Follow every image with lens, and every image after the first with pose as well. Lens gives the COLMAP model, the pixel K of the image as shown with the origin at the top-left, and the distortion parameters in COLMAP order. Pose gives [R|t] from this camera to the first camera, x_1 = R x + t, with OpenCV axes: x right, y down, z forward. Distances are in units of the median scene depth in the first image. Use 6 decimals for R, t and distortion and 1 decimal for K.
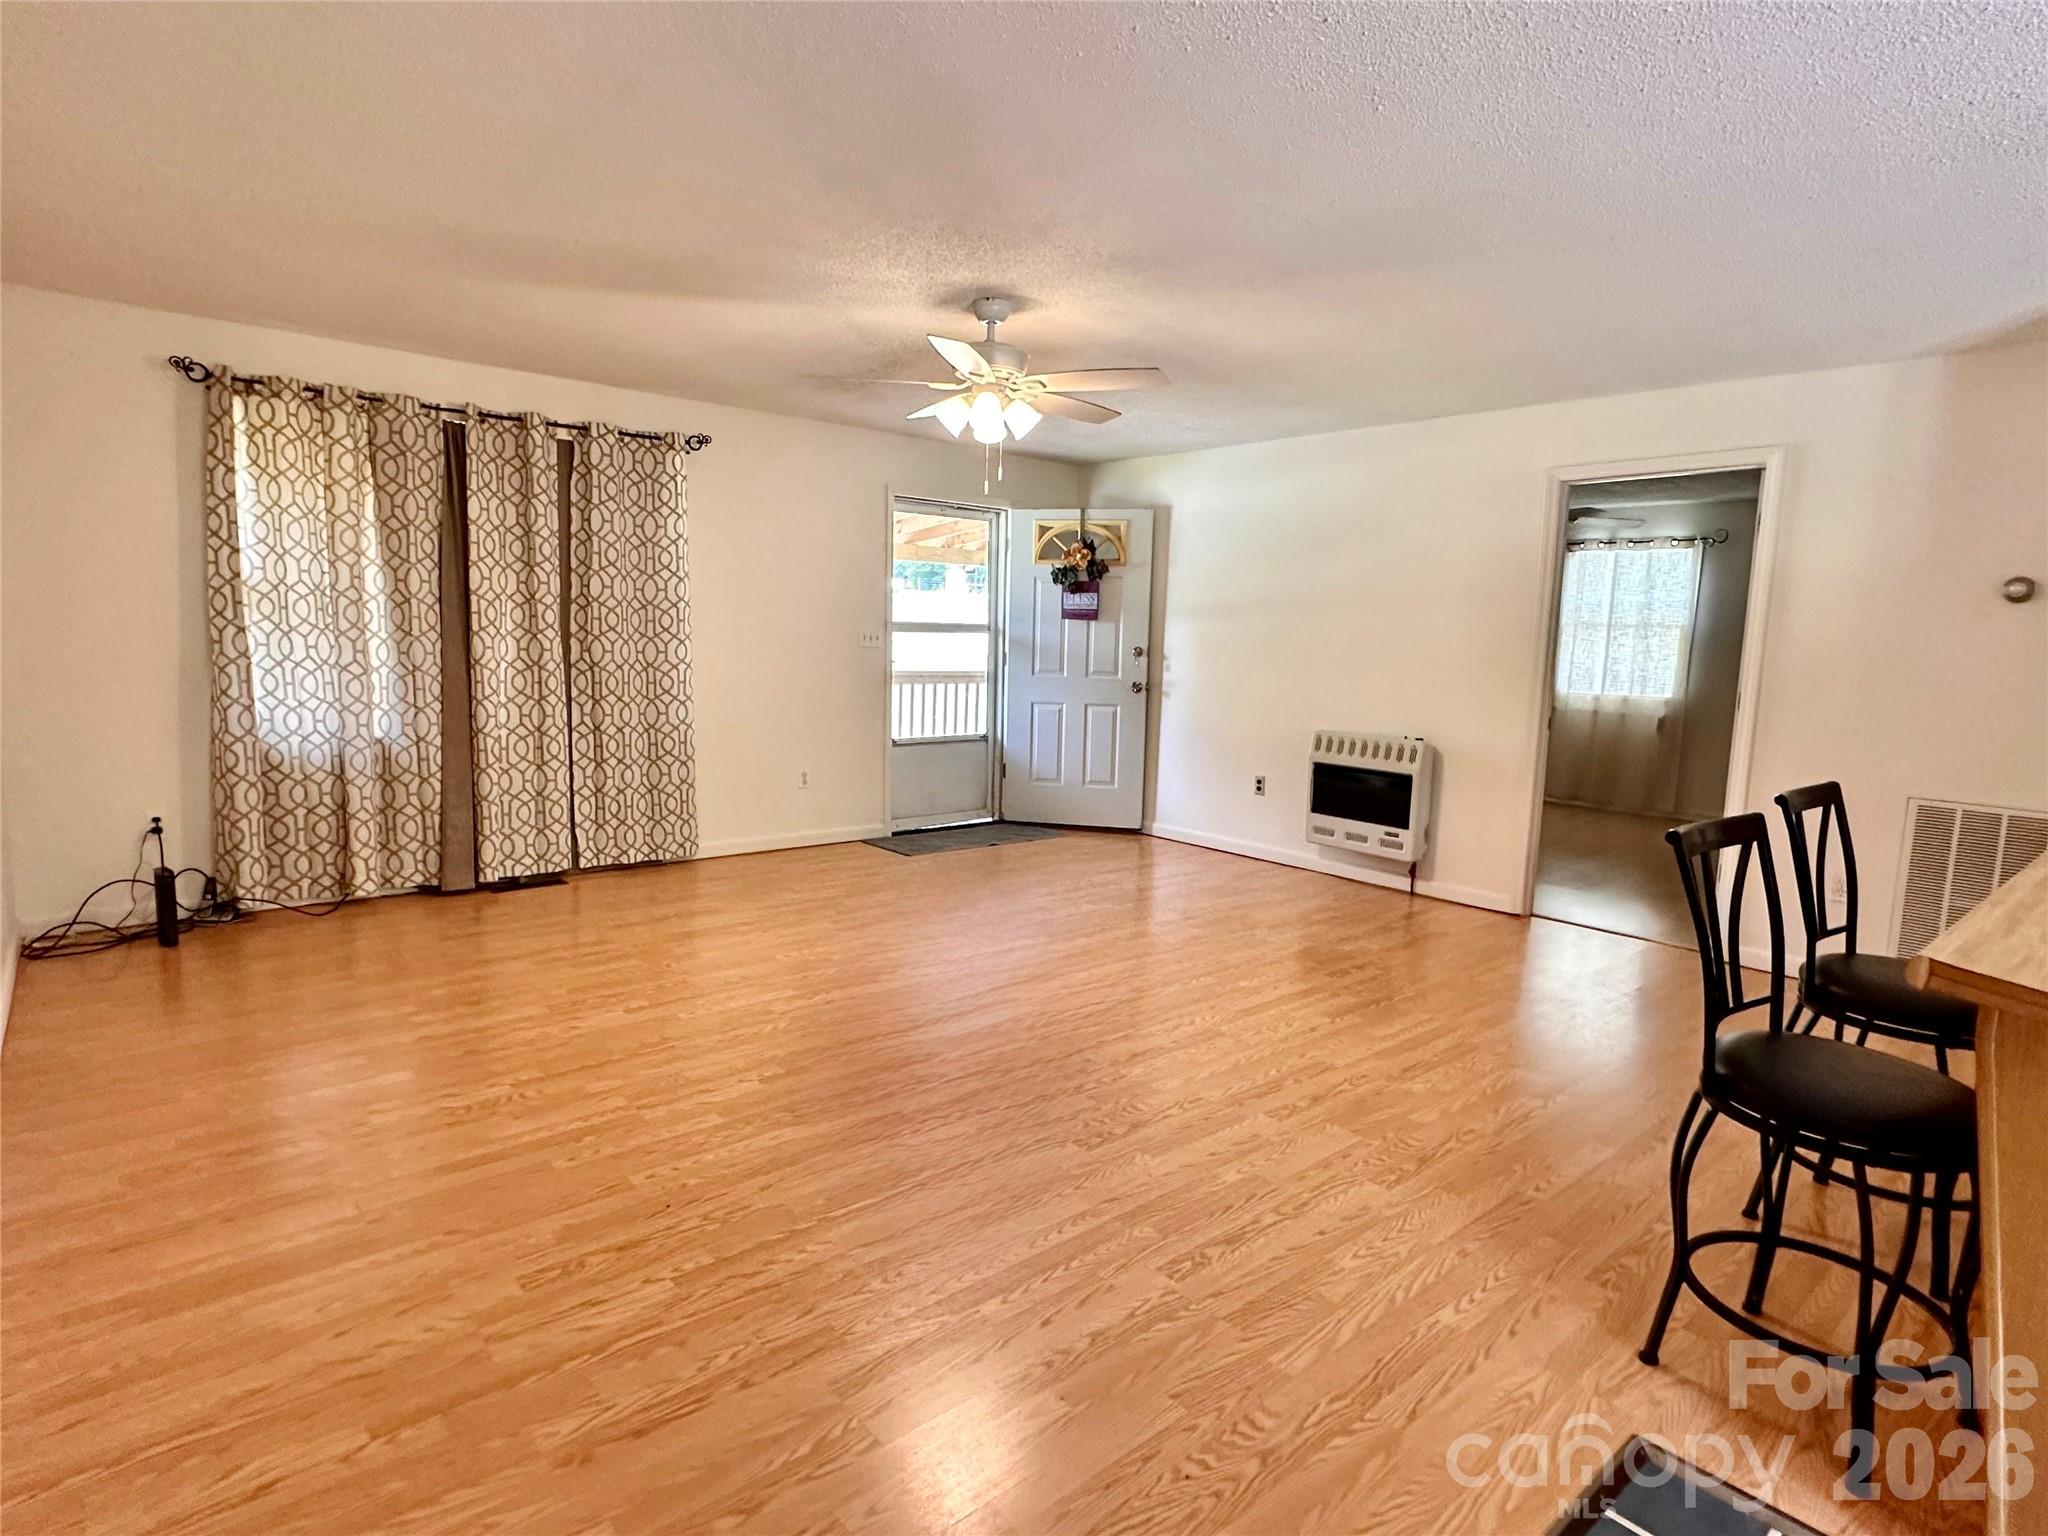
lens RADIAL K [[1085.1, 0, 1019.6], [0, 1085.1, 779.7], [0, 0, 1]] dist [-0.004222, -0.000529]
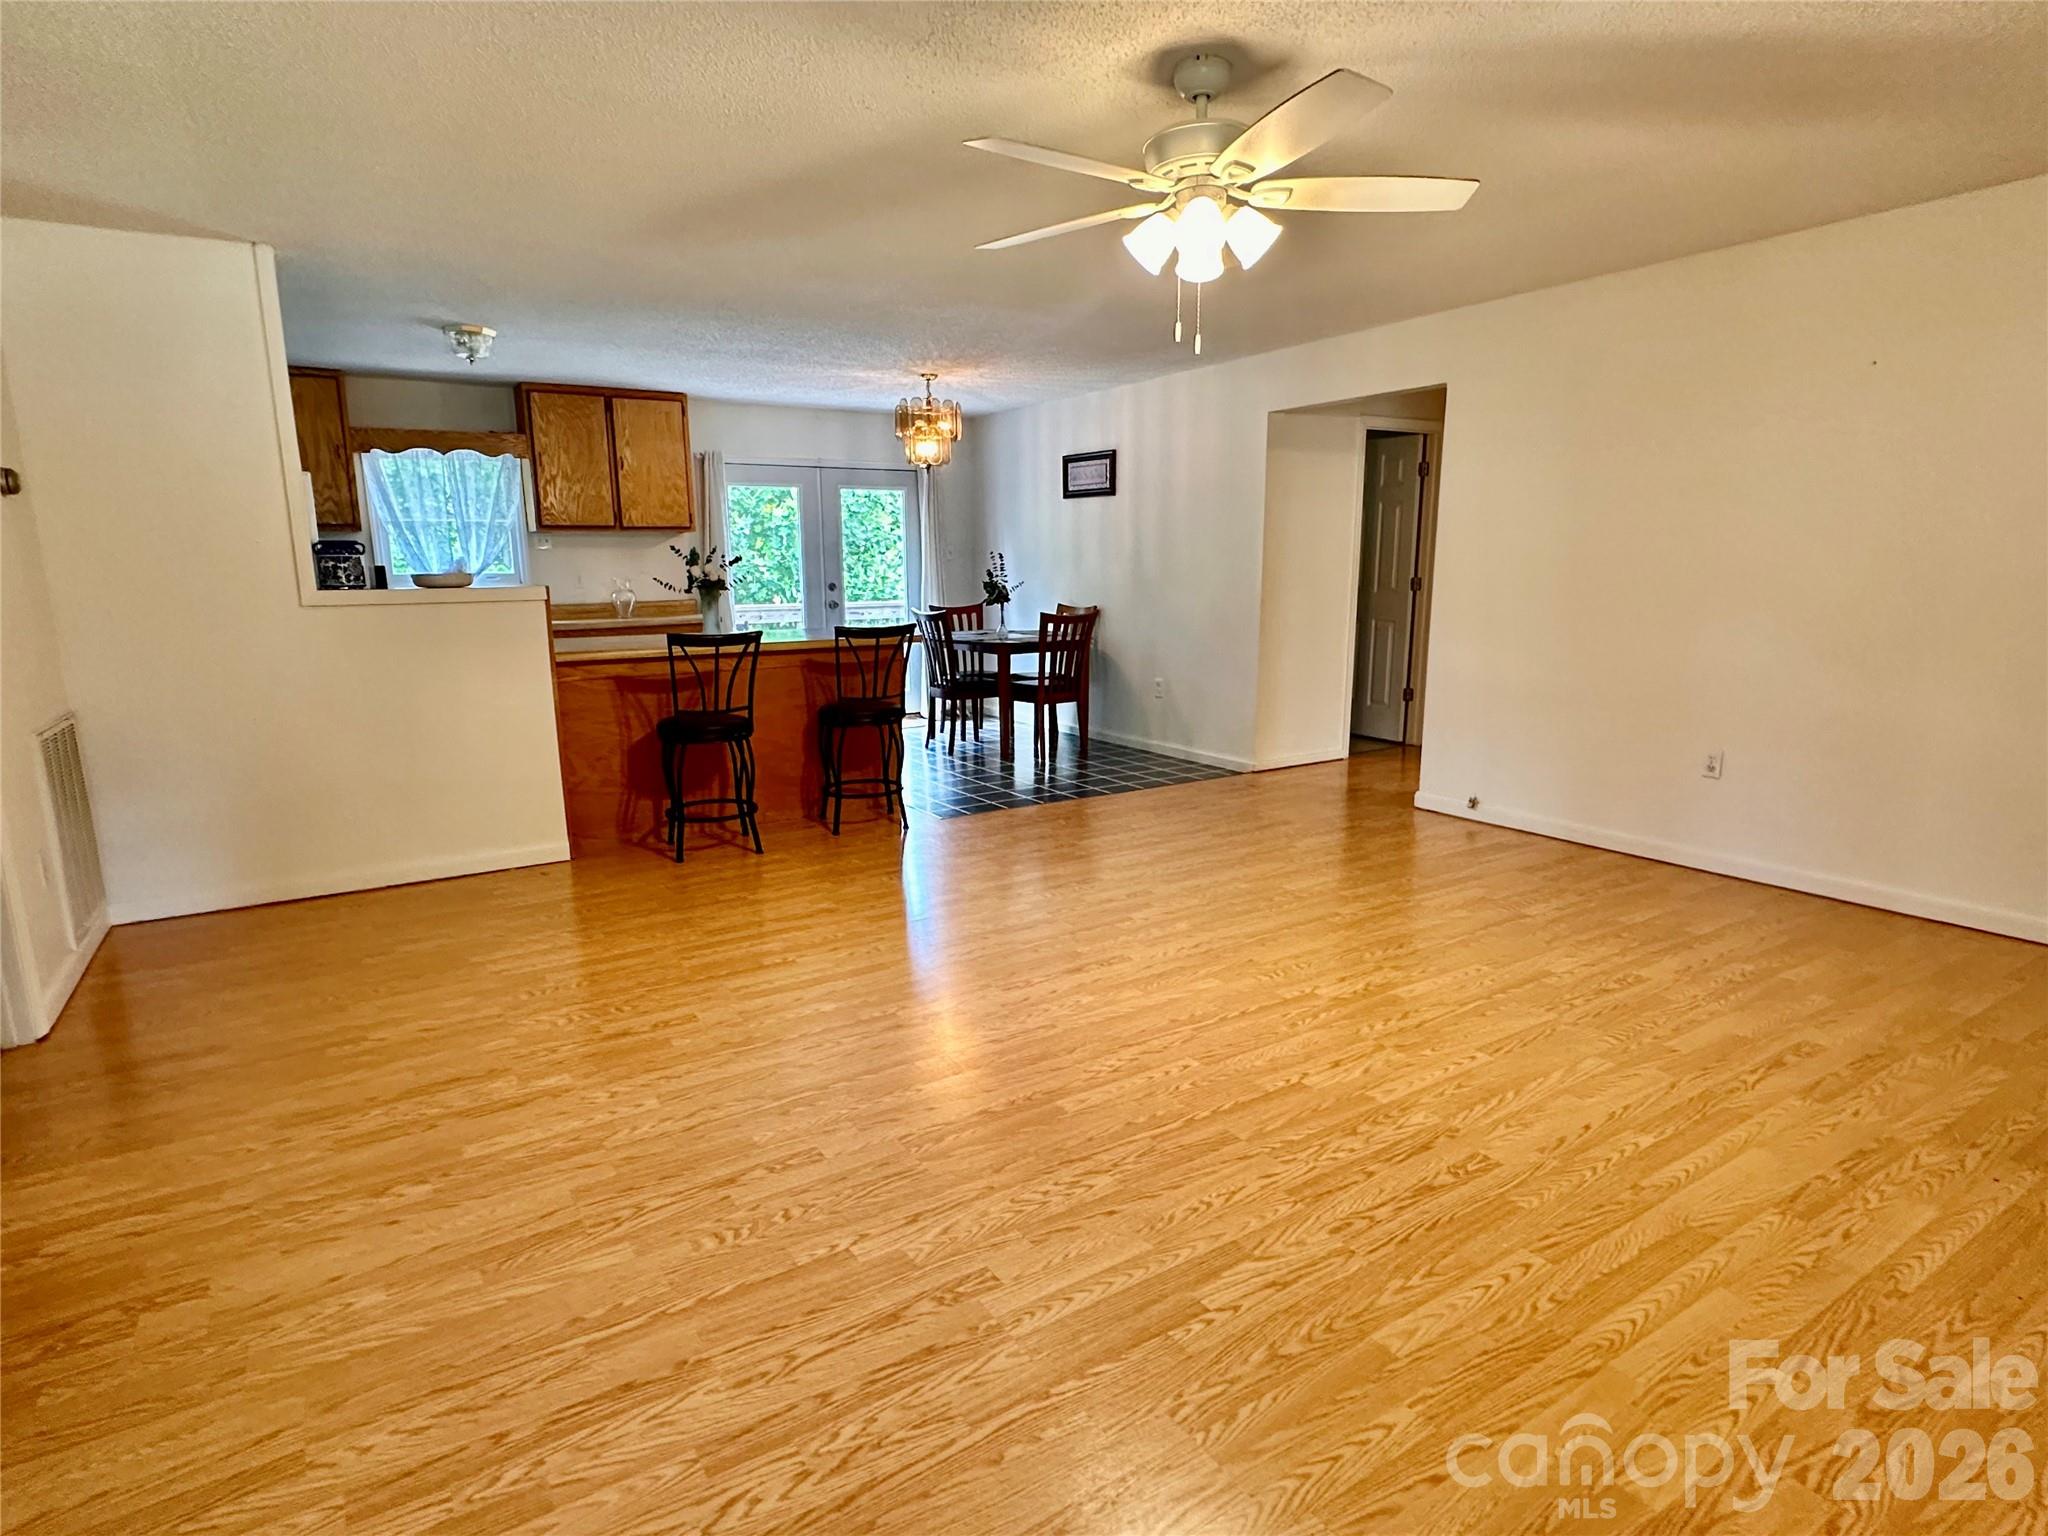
lens RADIAL K [[1085.1, 0, 1023.1], [0, 1085.1, 769.9], [0, 0, 1]] dist [-0.004222, -0.000529]
pose [[-0.989837, -0.049188, 0.133430, -0.014528], [-0.002987, 0.945260, 0.326305, -0.135684], [-0.142176, 0.322590, -0.935800, 0.997300]]
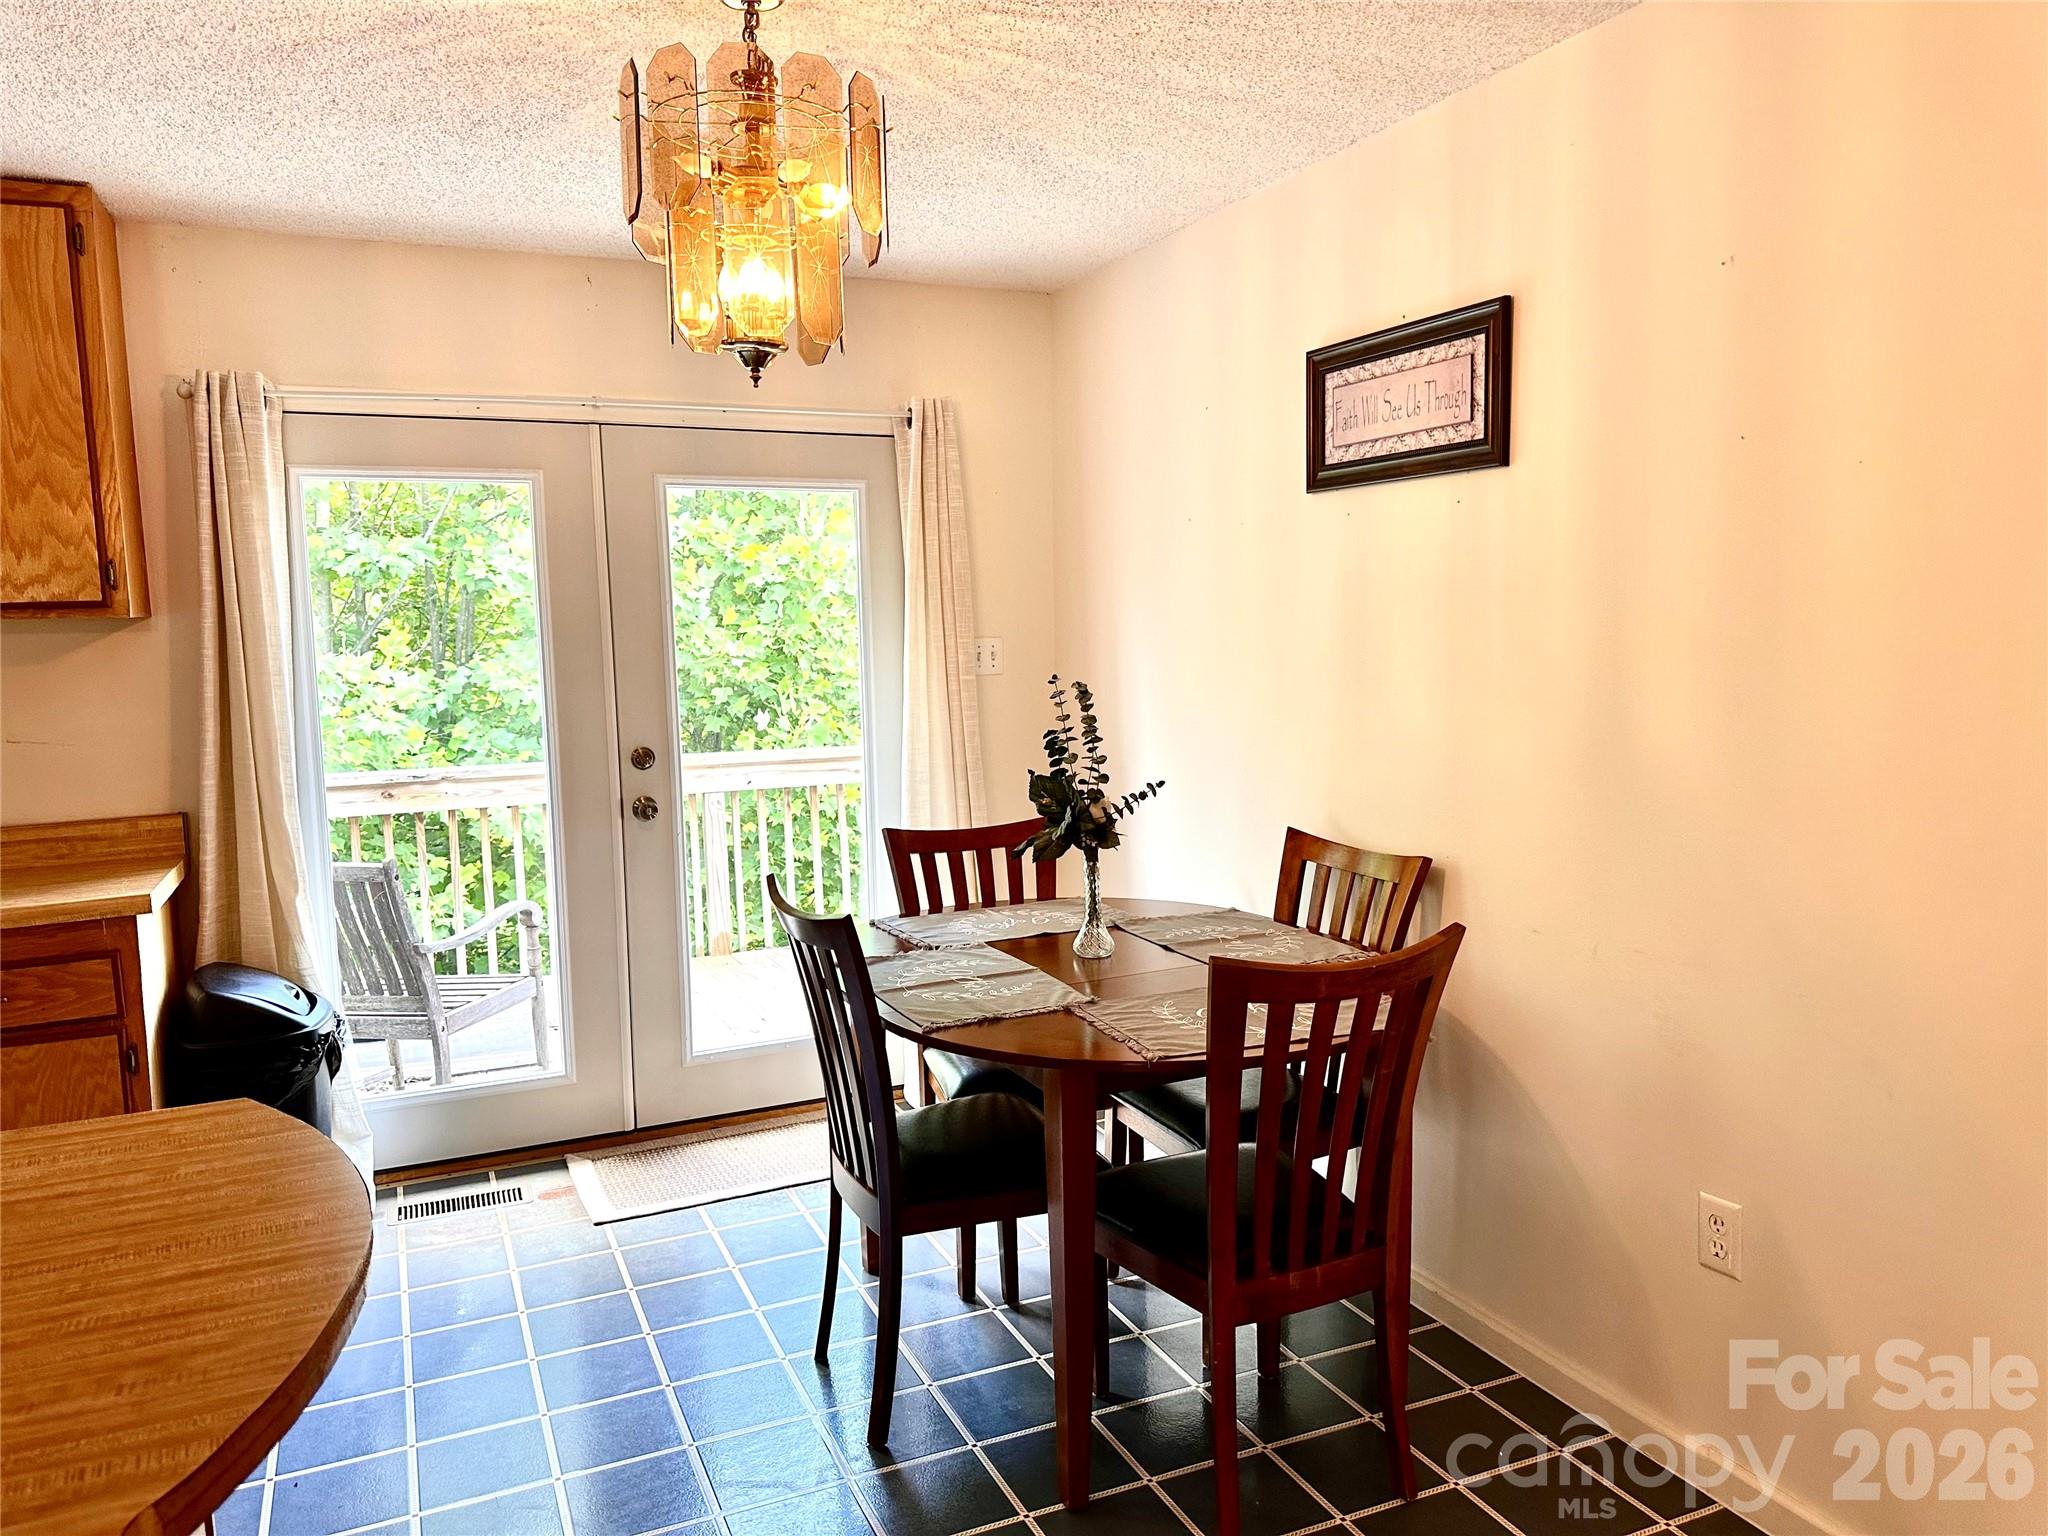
lens RADIAL K [[1415.6, 0, 1020.7], [0, 1415.6, 770.9], [0, 0, 1]] dist [-0.003715, -0.004050]
pose [[-0.958290, -0.040644, 0.282894, 0.068277], [0.030997, 0.969217, 0.244249, -0.058185], [-0.284113, 0.242830, -0.927531, 0.284729]]
